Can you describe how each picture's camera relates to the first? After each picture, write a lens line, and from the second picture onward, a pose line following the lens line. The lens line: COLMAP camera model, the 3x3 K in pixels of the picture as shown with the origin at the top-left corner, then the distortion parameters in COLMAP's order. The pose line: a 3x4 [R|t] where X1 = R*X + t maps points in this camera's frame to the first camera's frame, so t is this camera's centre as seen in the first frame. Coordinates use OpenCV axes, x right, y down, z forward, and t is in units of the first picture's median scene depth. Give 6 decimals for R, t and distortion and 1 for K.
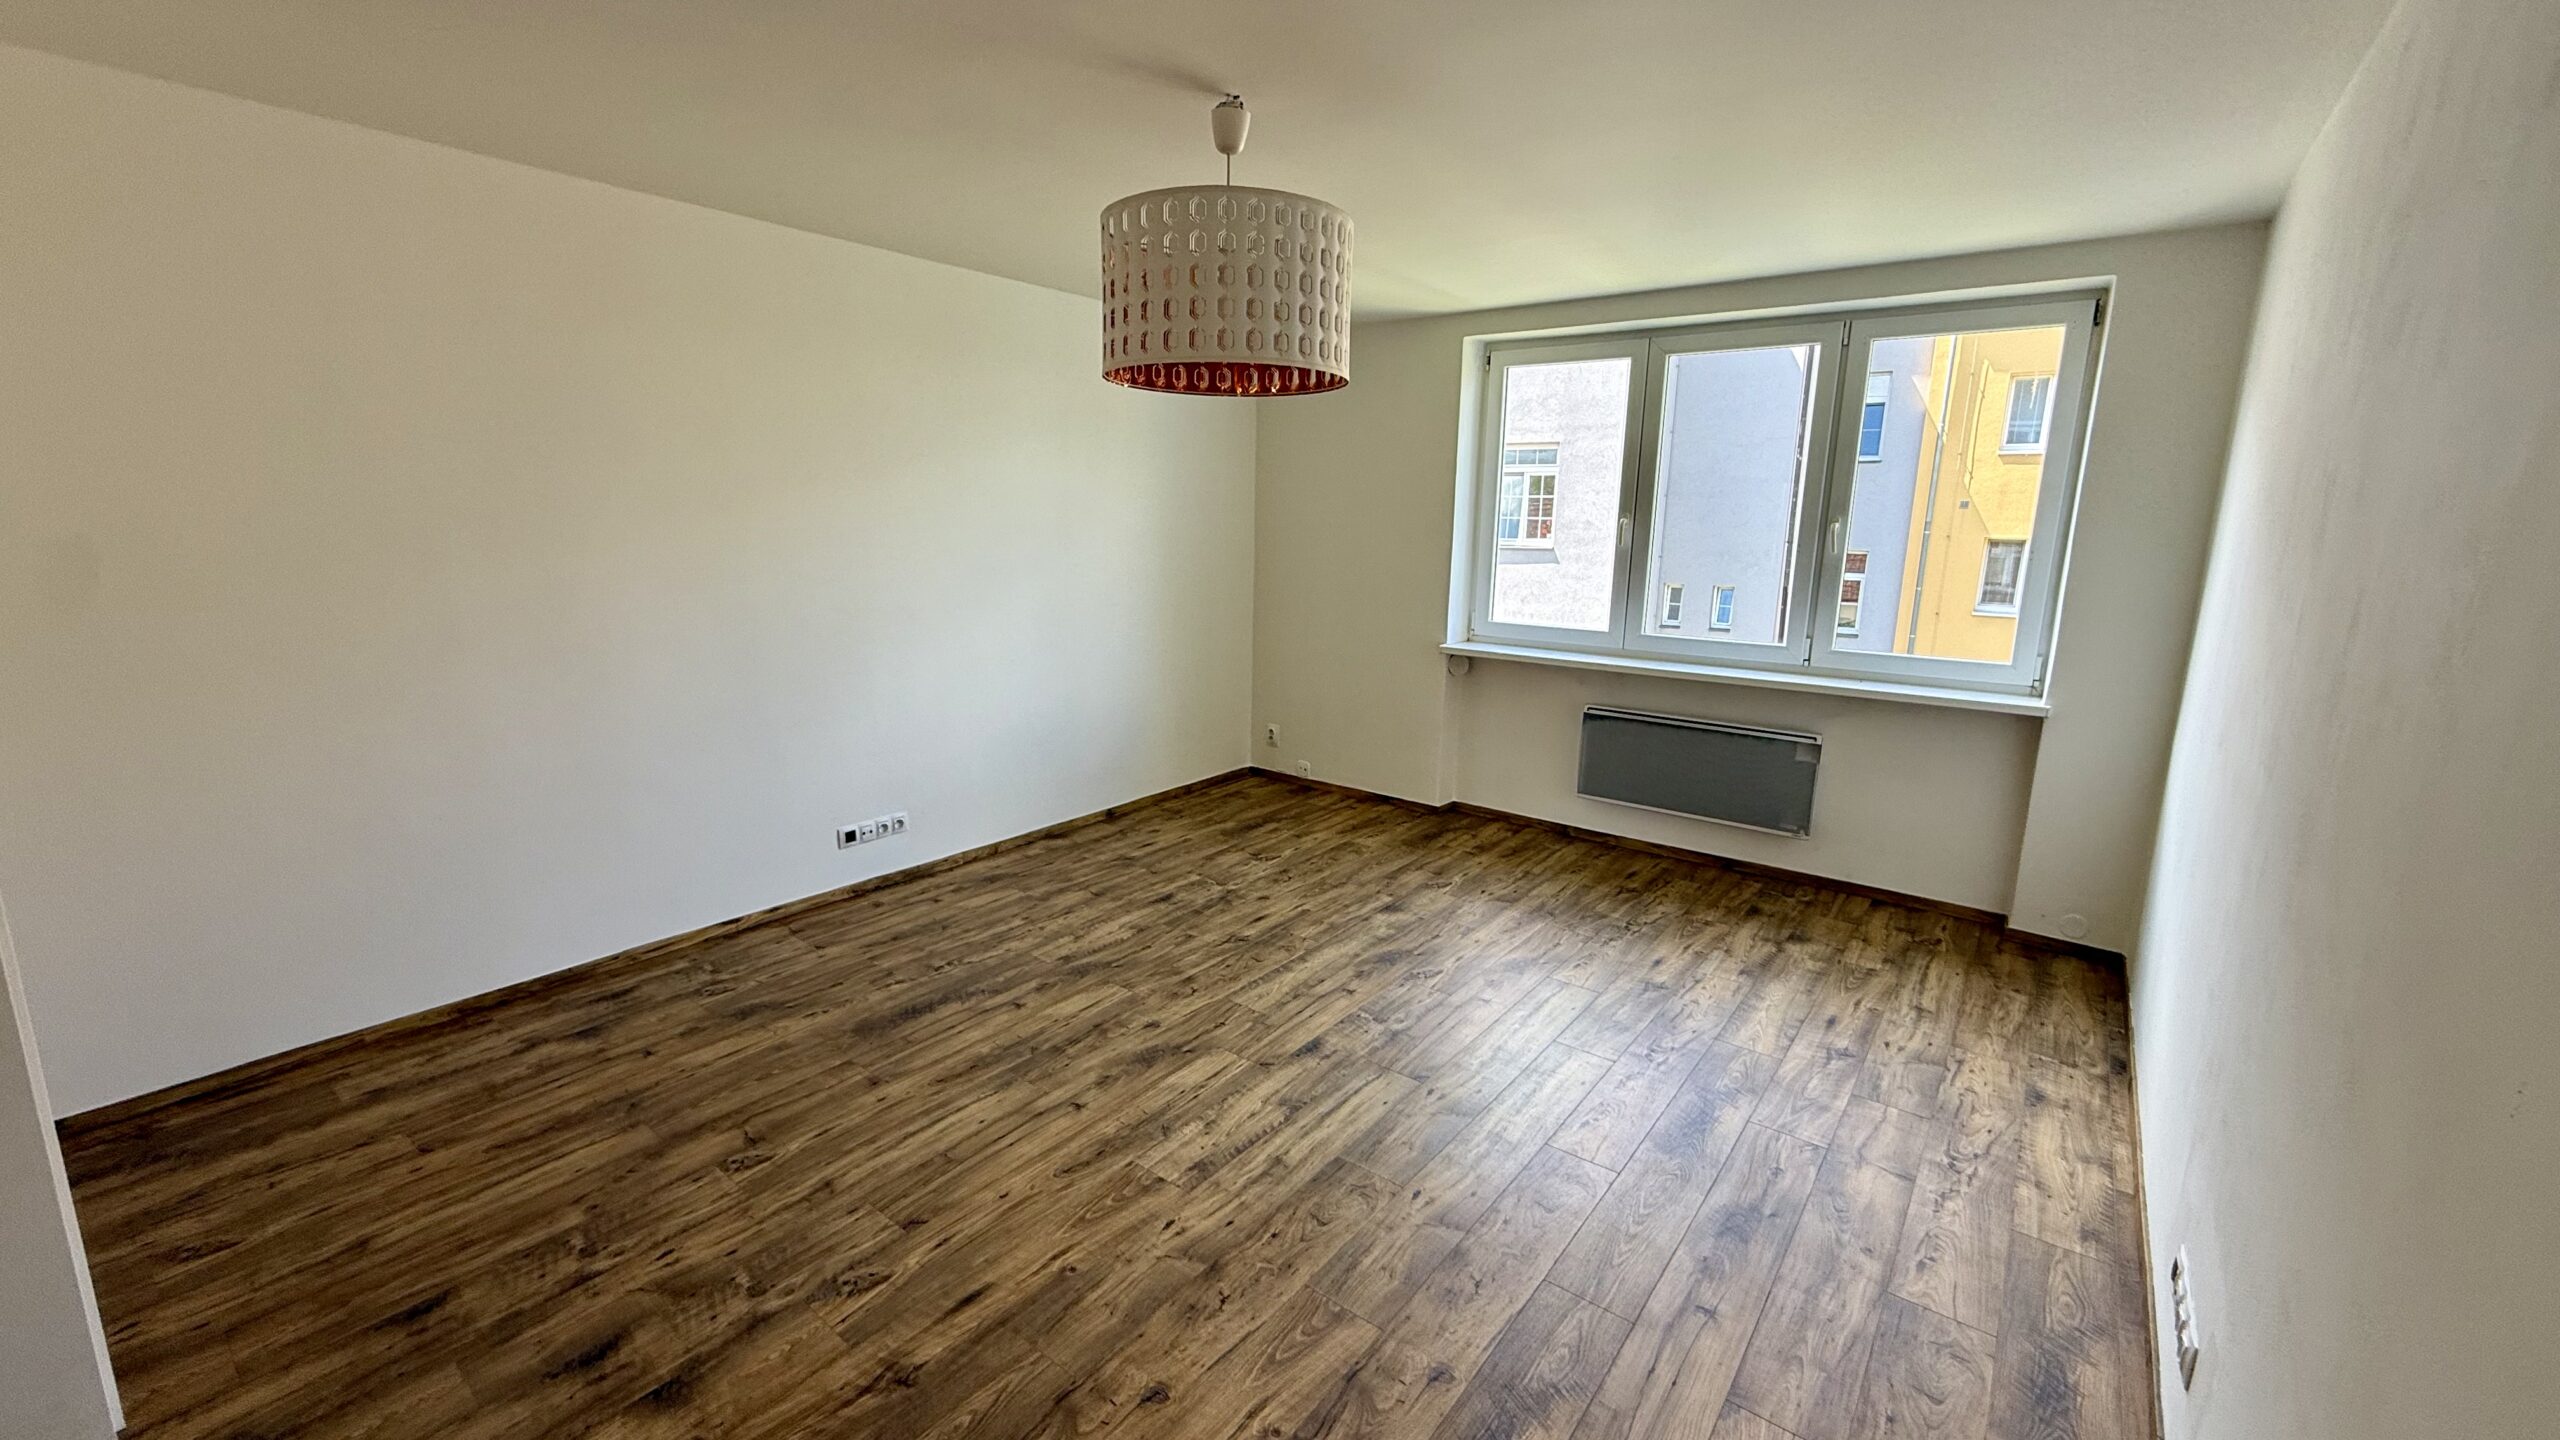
lens RADIAL K [[1021.8, 0, 1272.5], [0, 1021.8, 718.3], [0, 0, 1]] dist [0.002333, -0.000399]
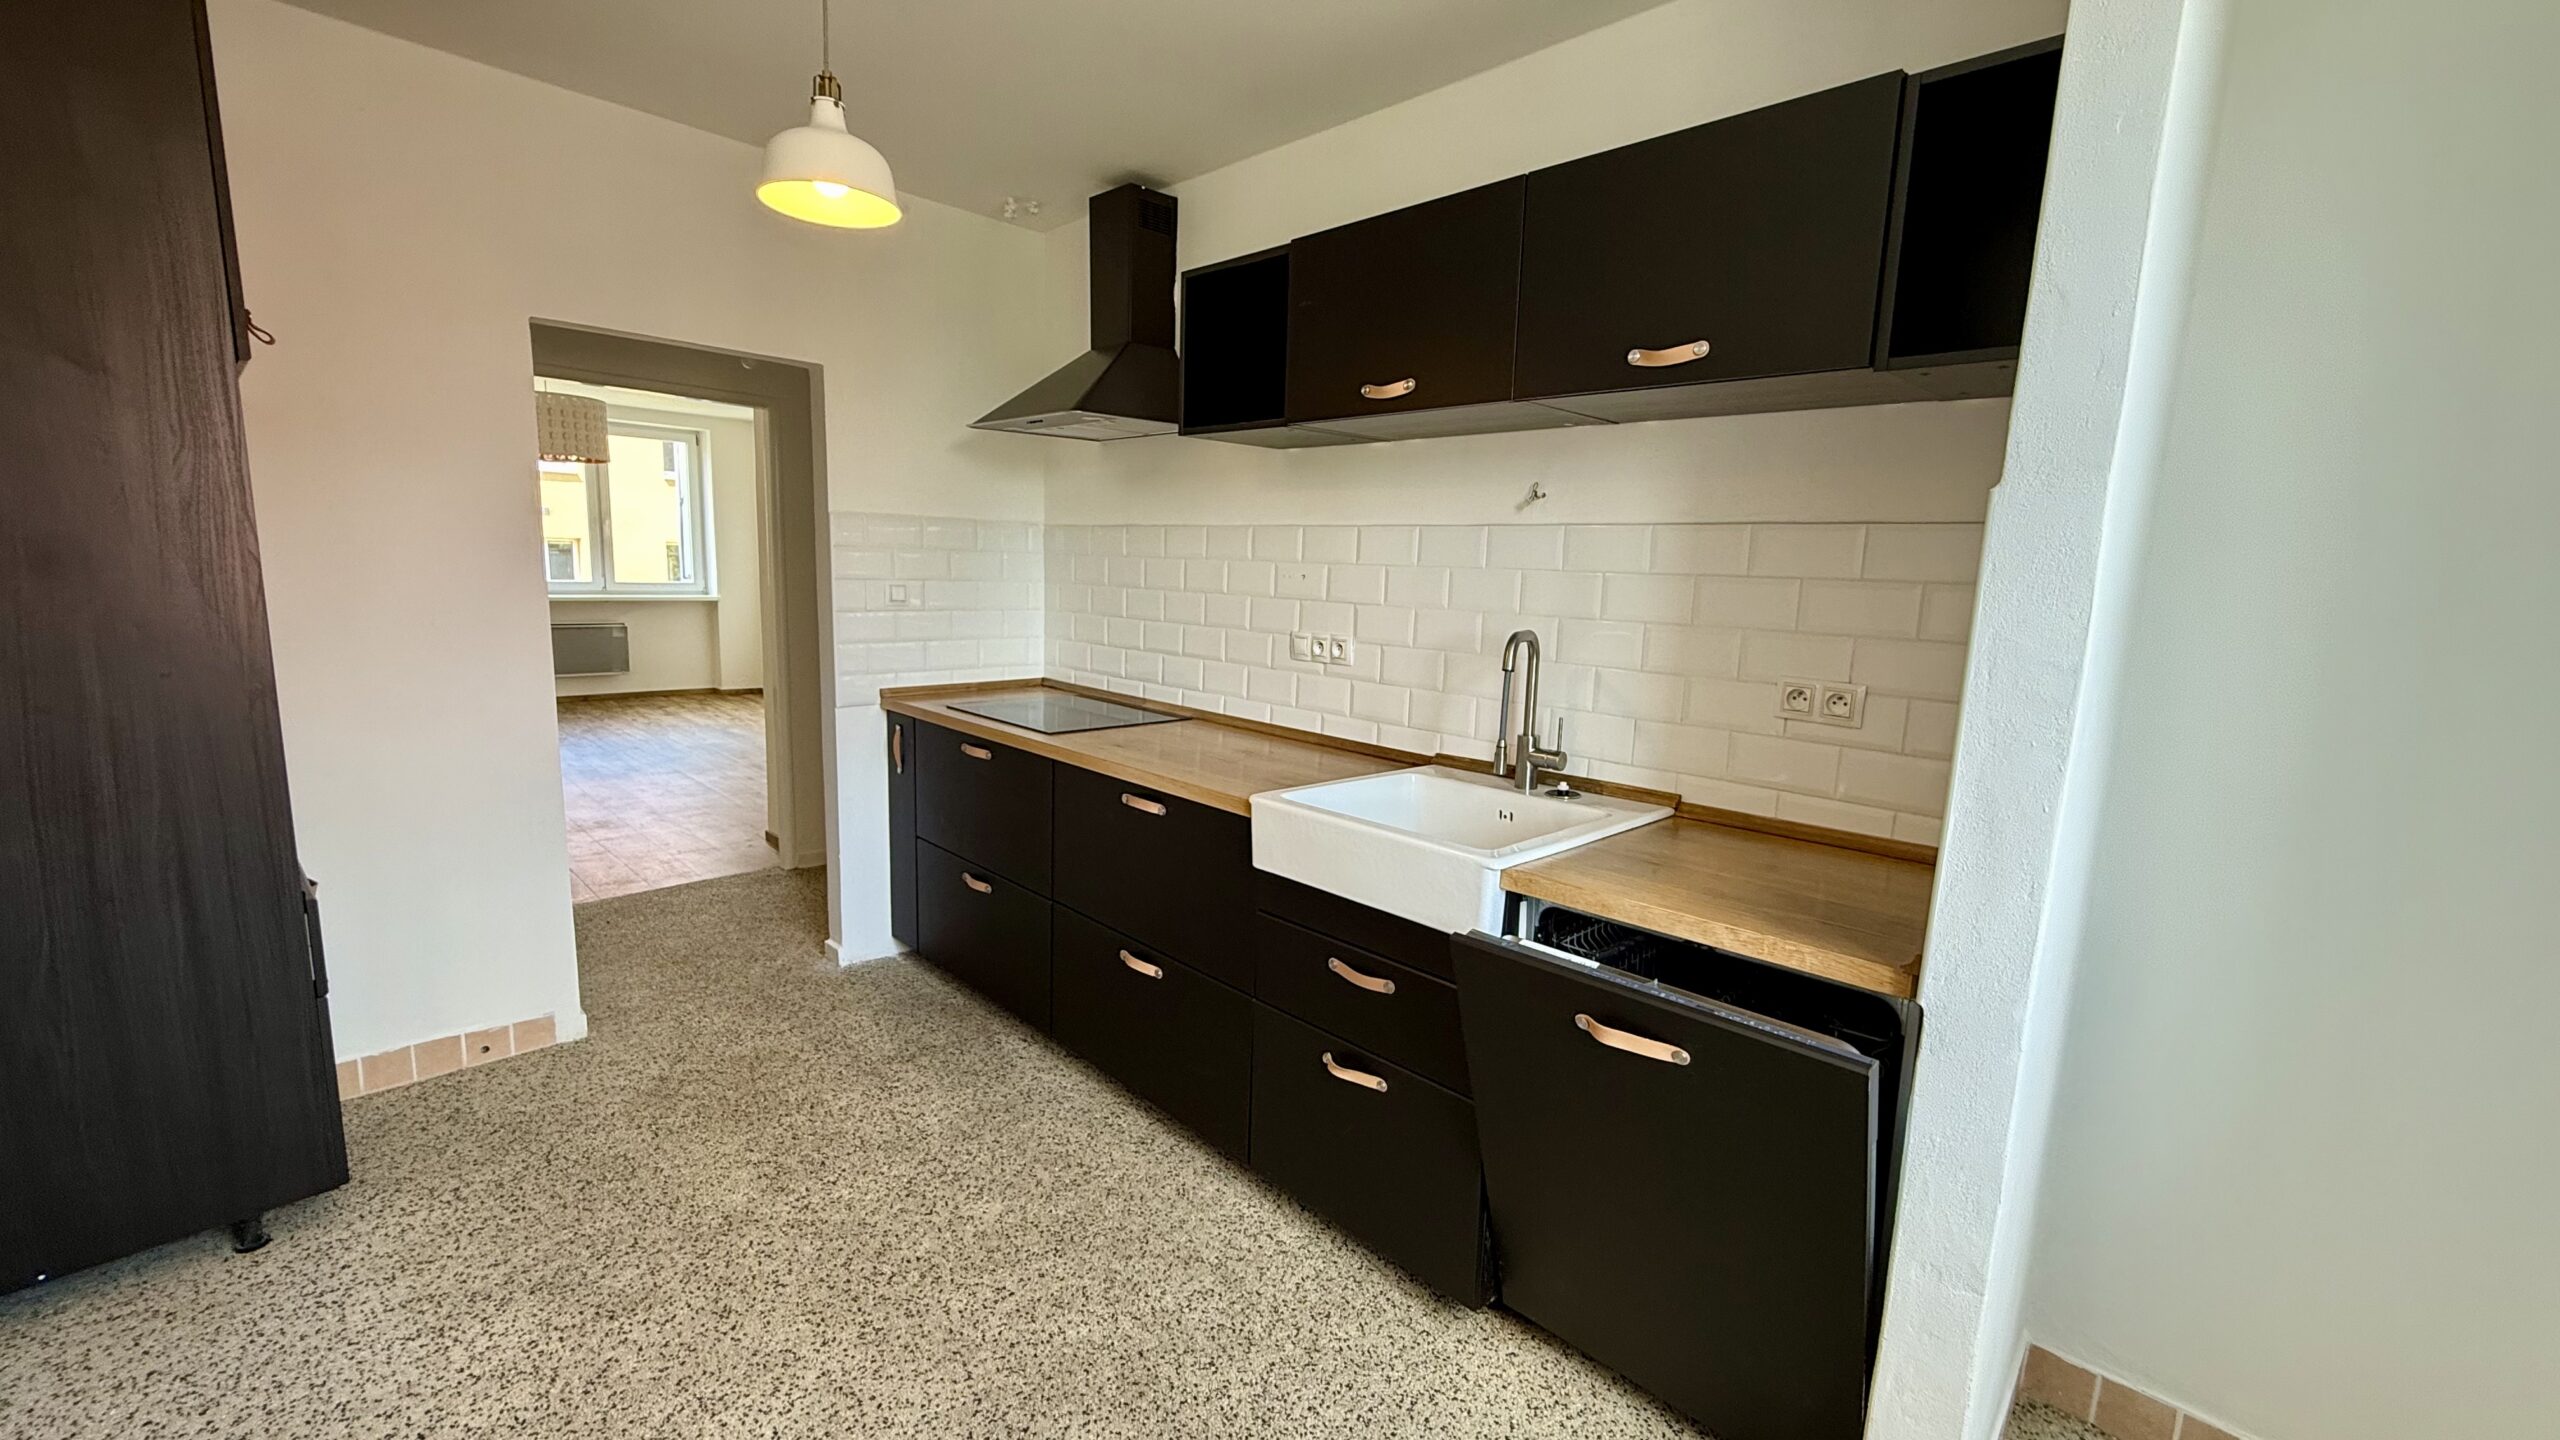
lens RADIAL K [[1021.8, 0, 1272.5], [0, 1021.8, 718.3], [0, 0, 1]] dist [0.002333, -0.000399]
pose [[0.115019, -0.164851, 0.979589, -1.803562], [0.162961, 0.975905, 0.145097, 0.157509], [-0.979905, 0.142946, 0.139112, -0.719298]]
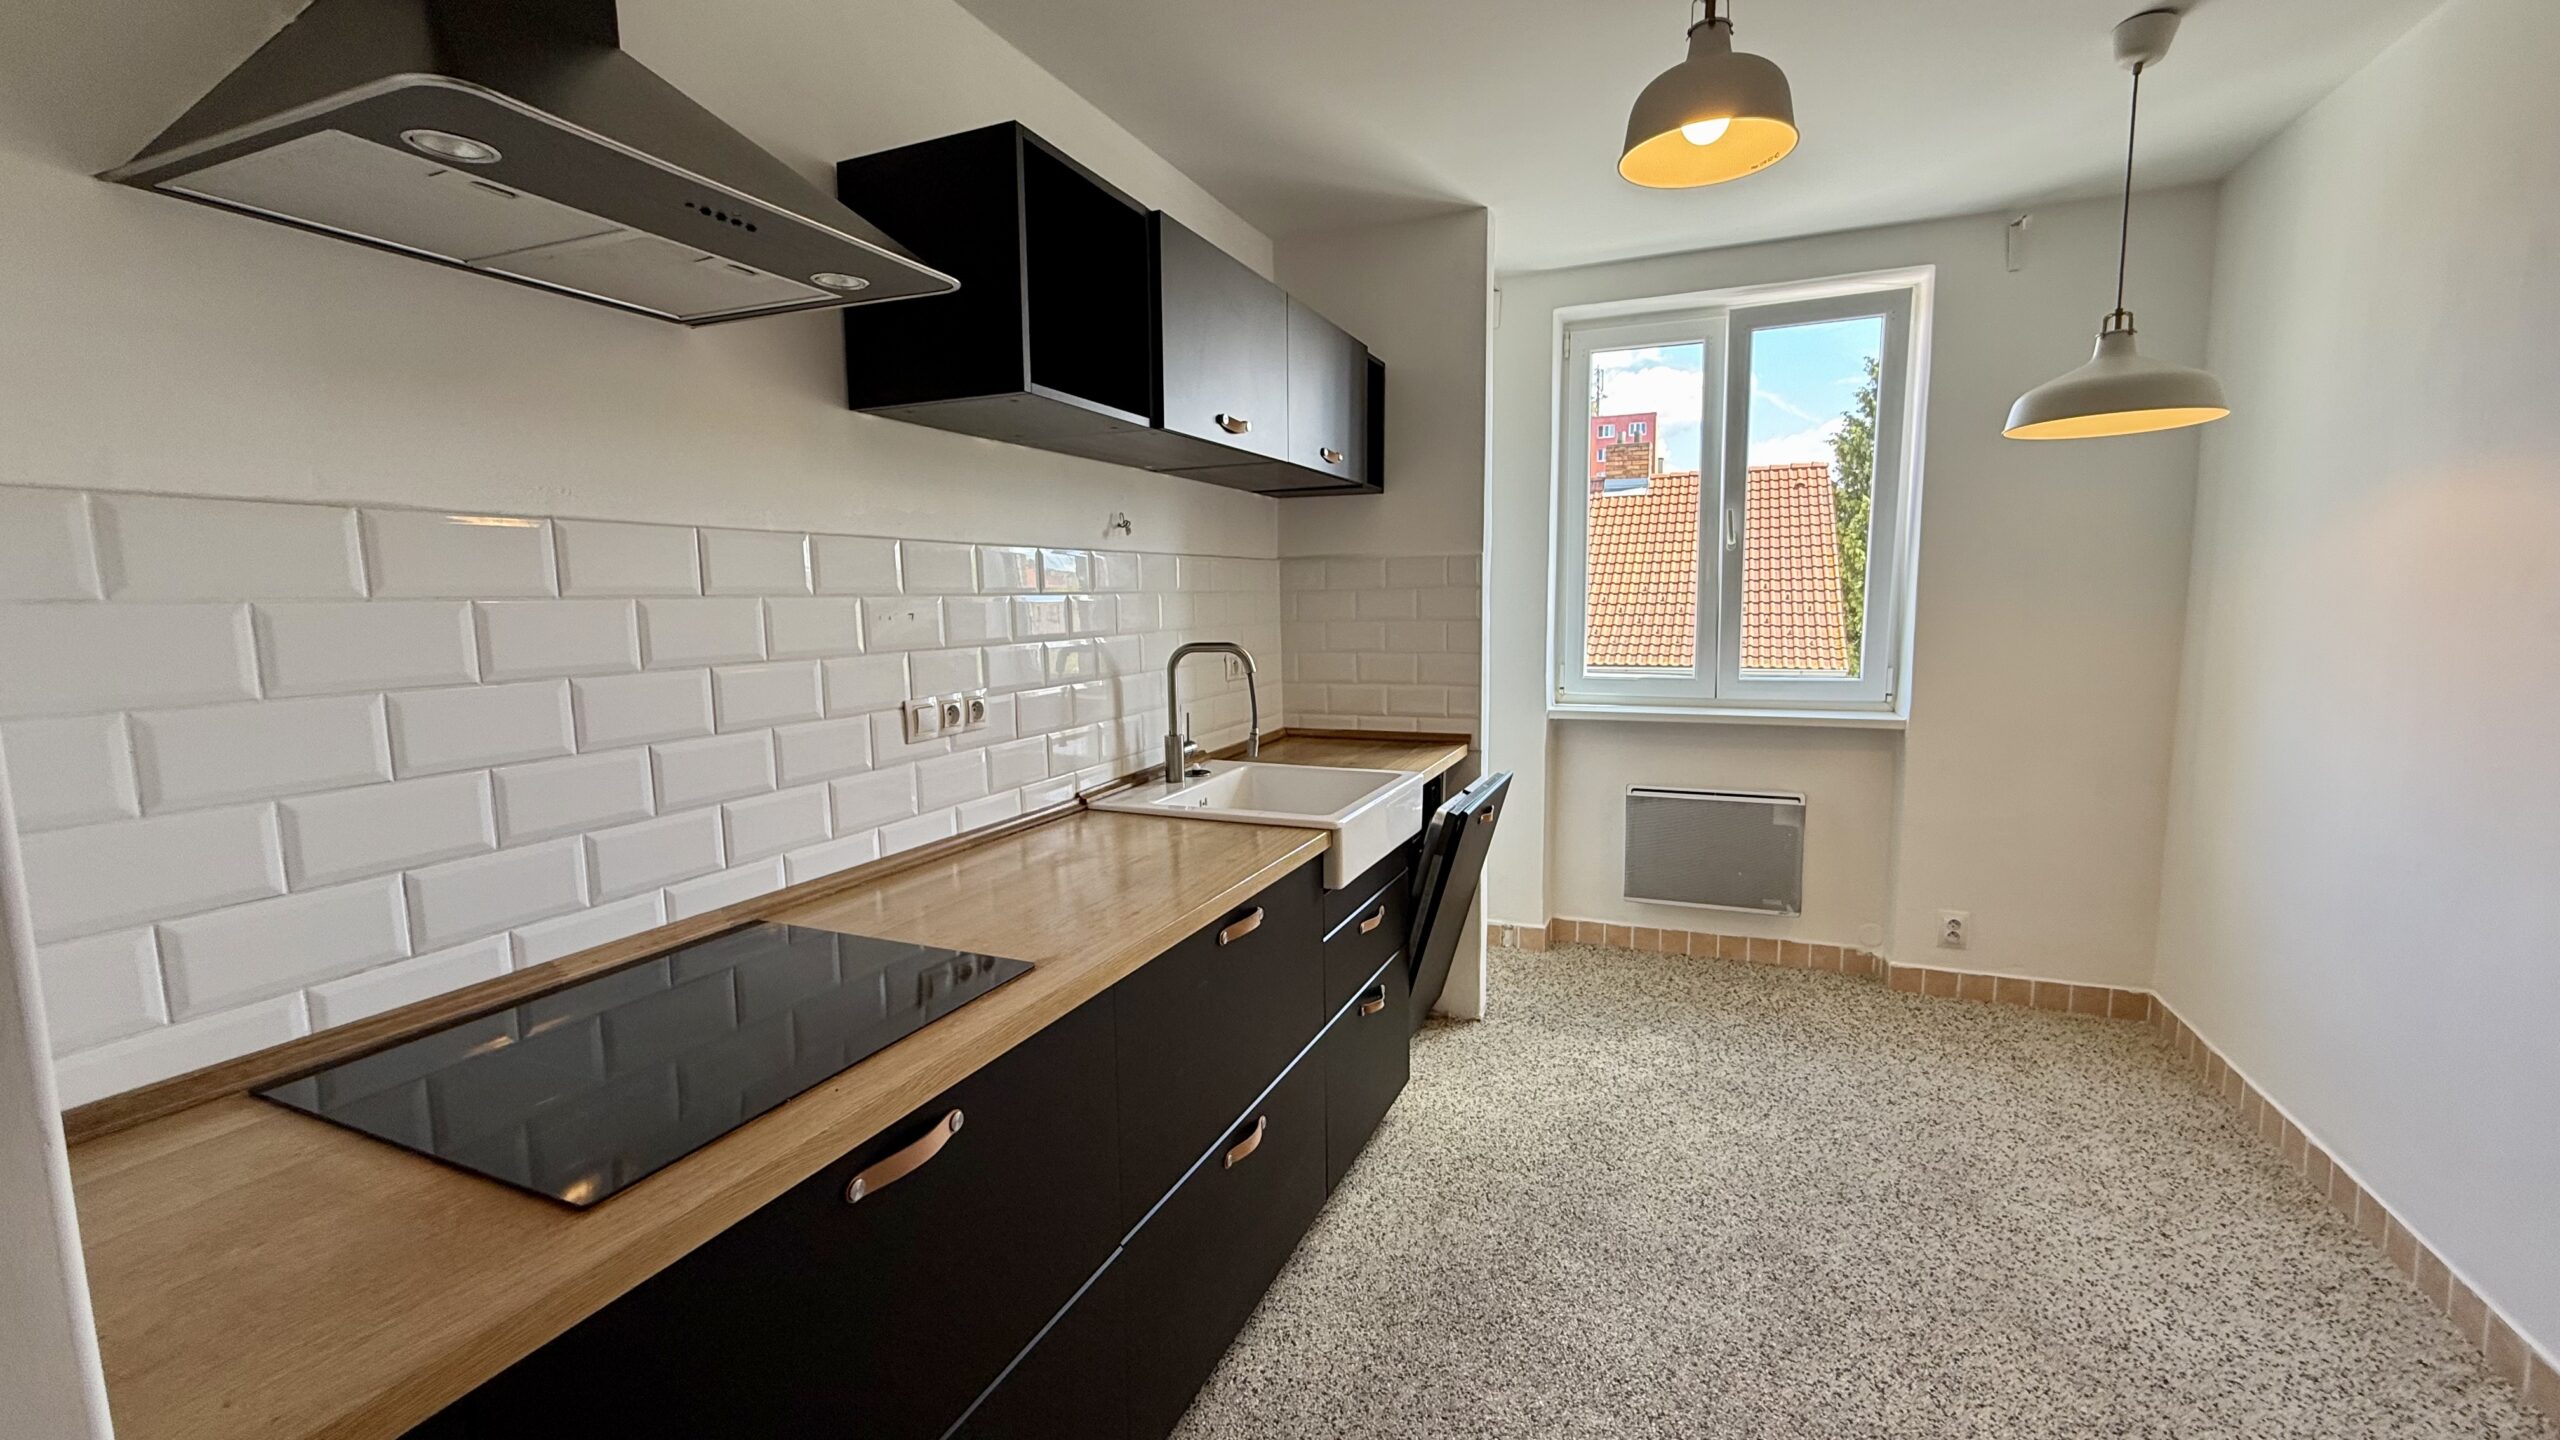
lens RADIAL K [[1021.8, 0, 1272.5], [0, 1021.8, 718.3], [0, 0, 1]] dist [0.002333, -0.000399]
pose [[-0.967173, 0.023772, -0.253006, -0.931463], [-0.056106, 0.951070, 0.303840, 0.031789], [0.247850, 0.308061, -0.918515, -0.006184]]
